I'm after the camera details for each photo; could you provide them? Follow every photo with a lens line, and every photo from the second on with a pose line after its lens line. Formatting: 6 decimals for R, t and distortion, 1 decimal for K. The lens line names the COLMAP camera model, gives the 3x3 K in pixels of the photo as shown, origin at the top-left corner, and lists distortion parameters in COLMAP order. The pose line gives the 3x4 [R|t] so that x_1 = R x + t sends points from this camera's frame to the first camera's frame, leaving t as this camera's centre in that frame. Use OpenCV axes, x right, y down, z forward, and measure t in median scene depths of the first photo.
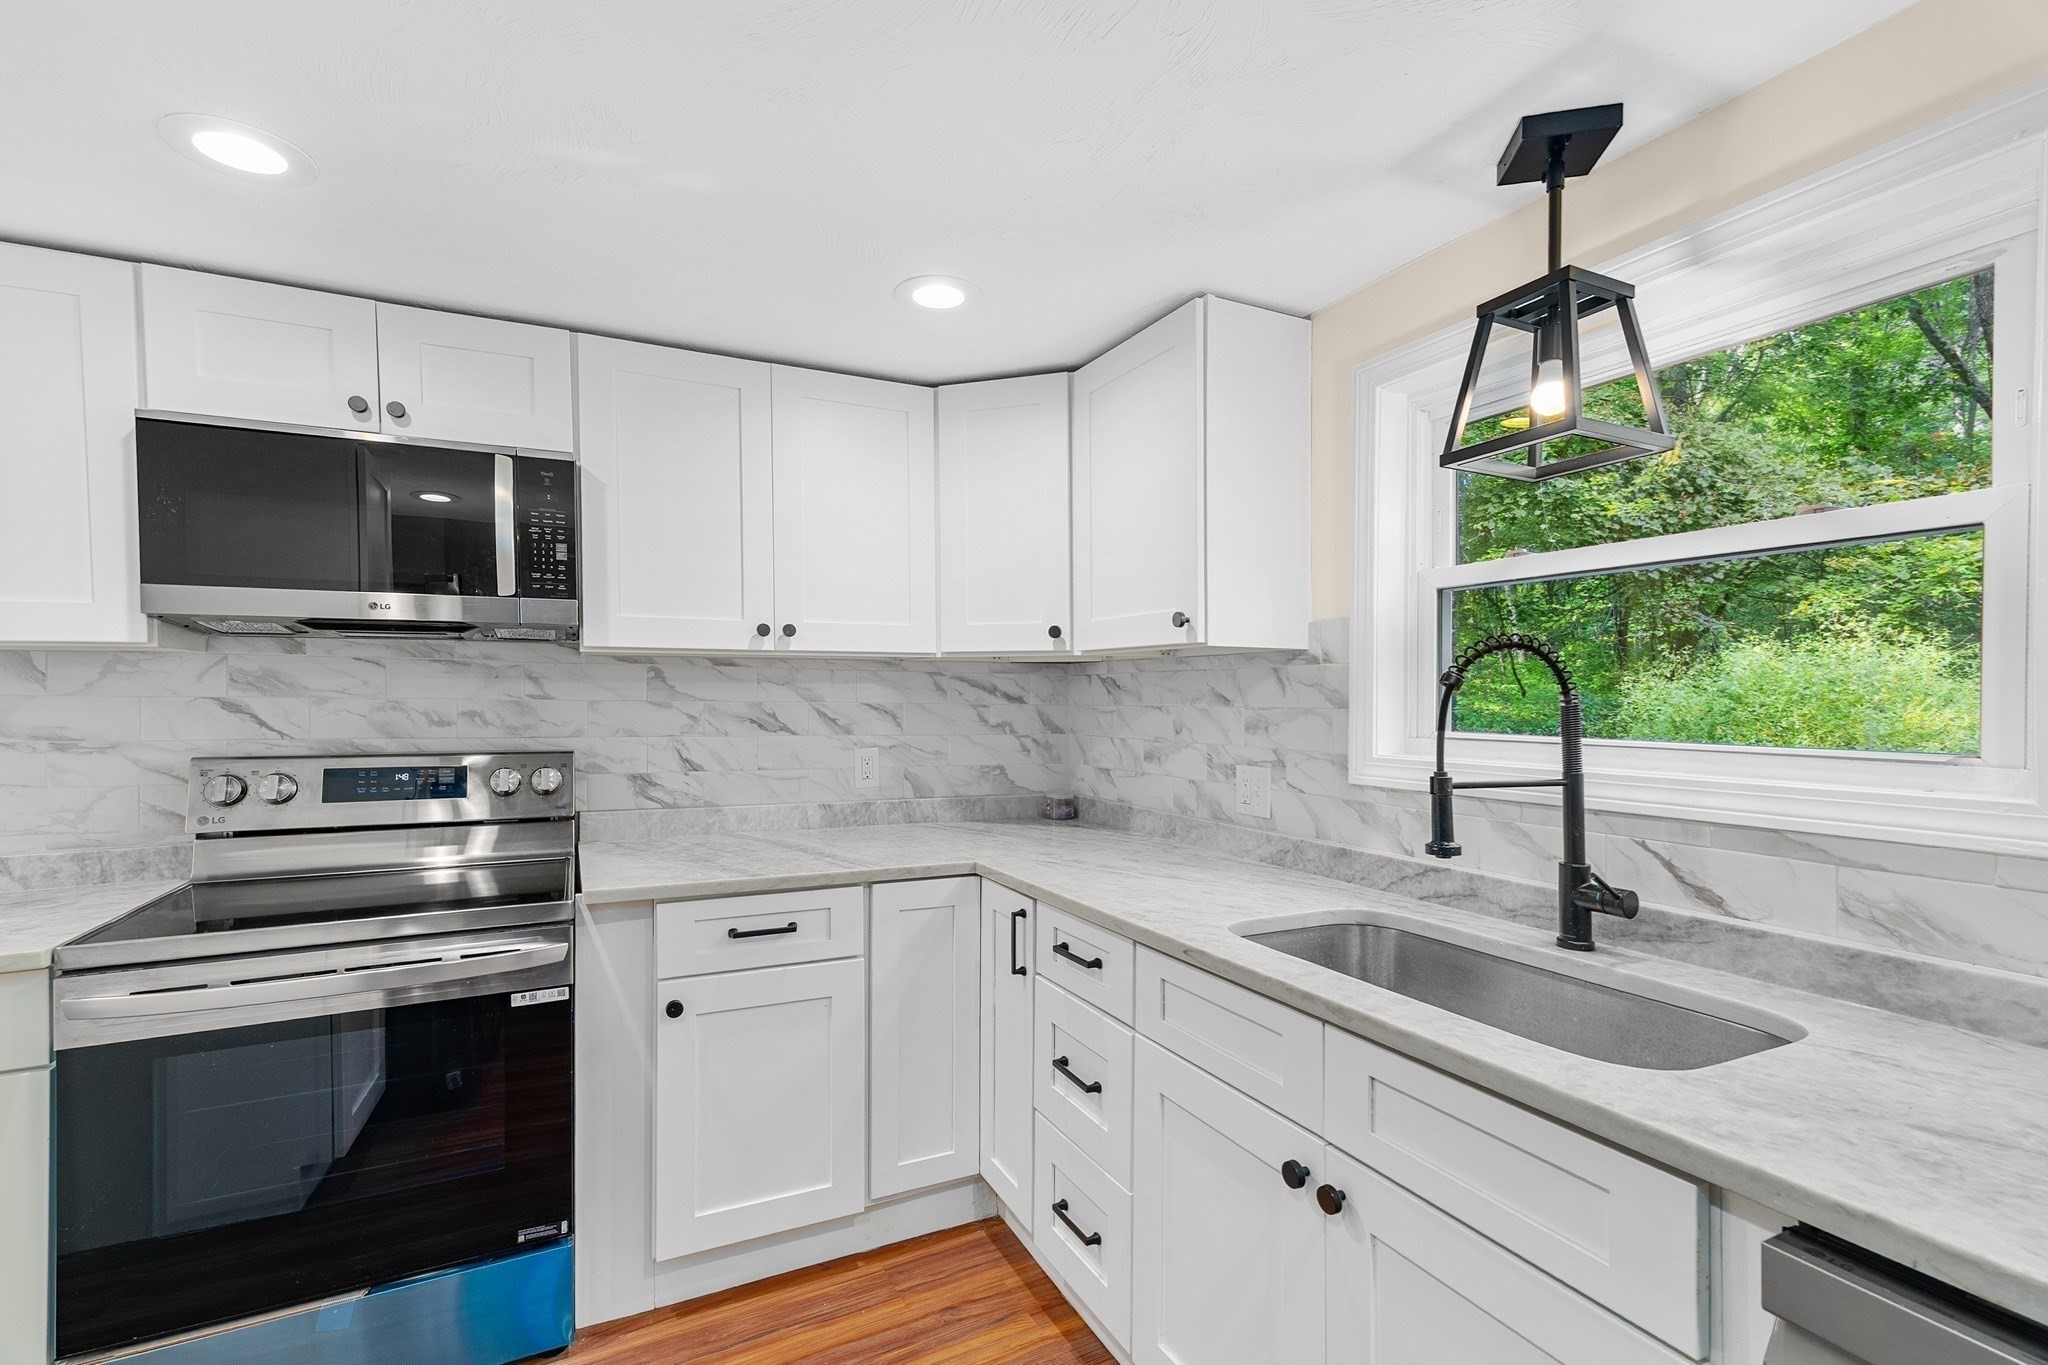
lens RADIAL K [[929.1, 0, 1018.0], [0, 929.1, 714.4], [0, 0, 1]] dist [0.020521, 0.001192]
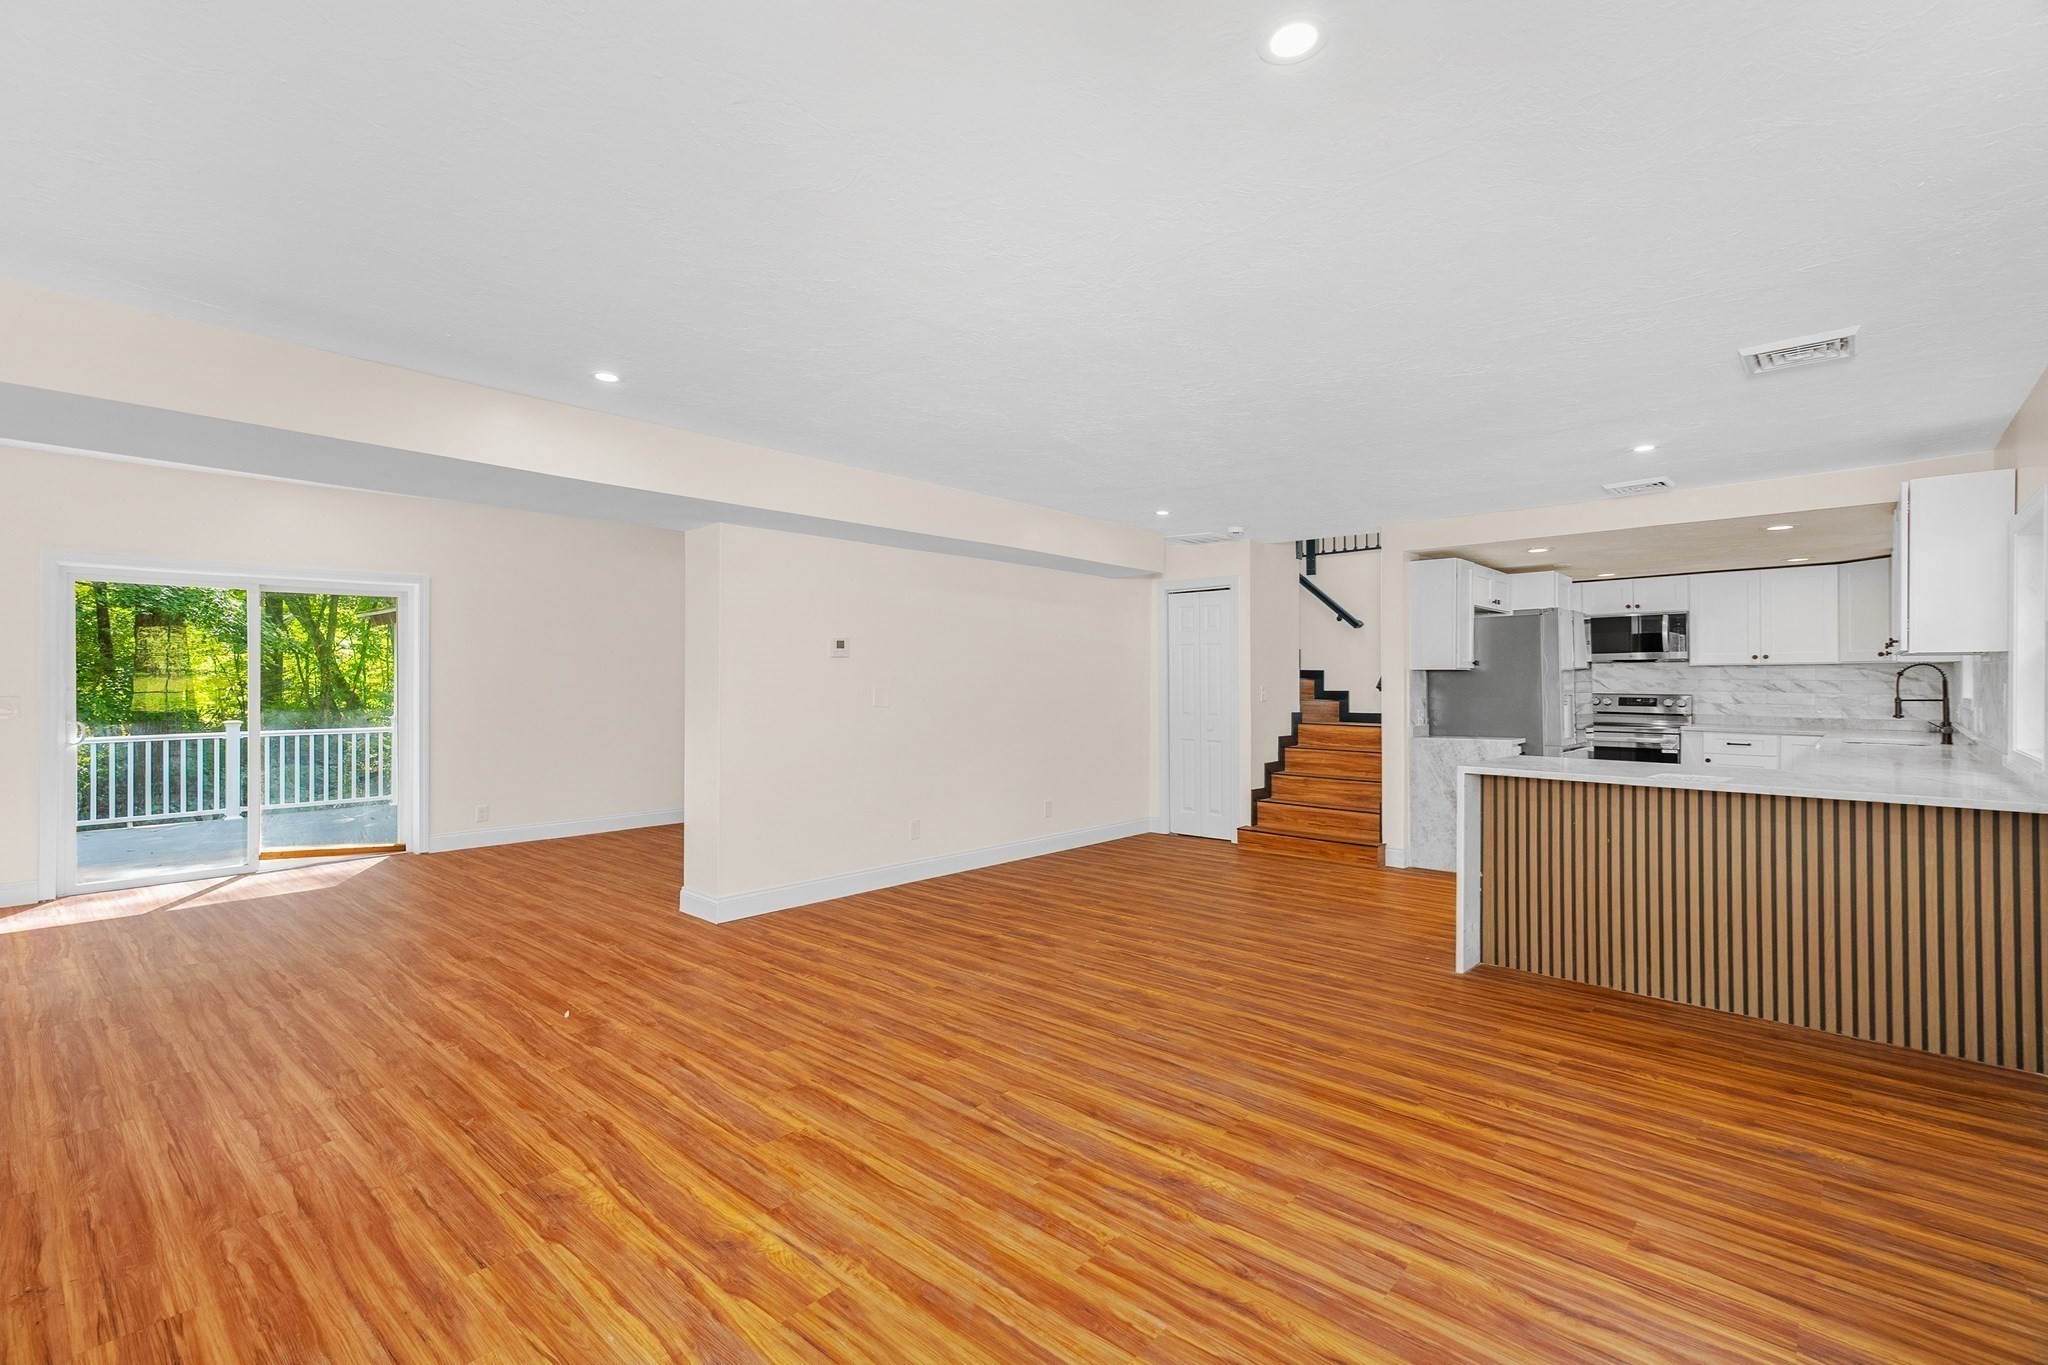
lens RADIAL K [[929.1, 0, 1017.5], [0, 929.1, 676.9], [0, 0, 1]] dist [0.020521, 0.001192]
pose [[0.364283, -0.003069, -0.931283, 1.956982], [-0.017663, 0.999792, -0.010204, 0.058347], [0.931121, 0.020166, 0.364153, -2.718804]]
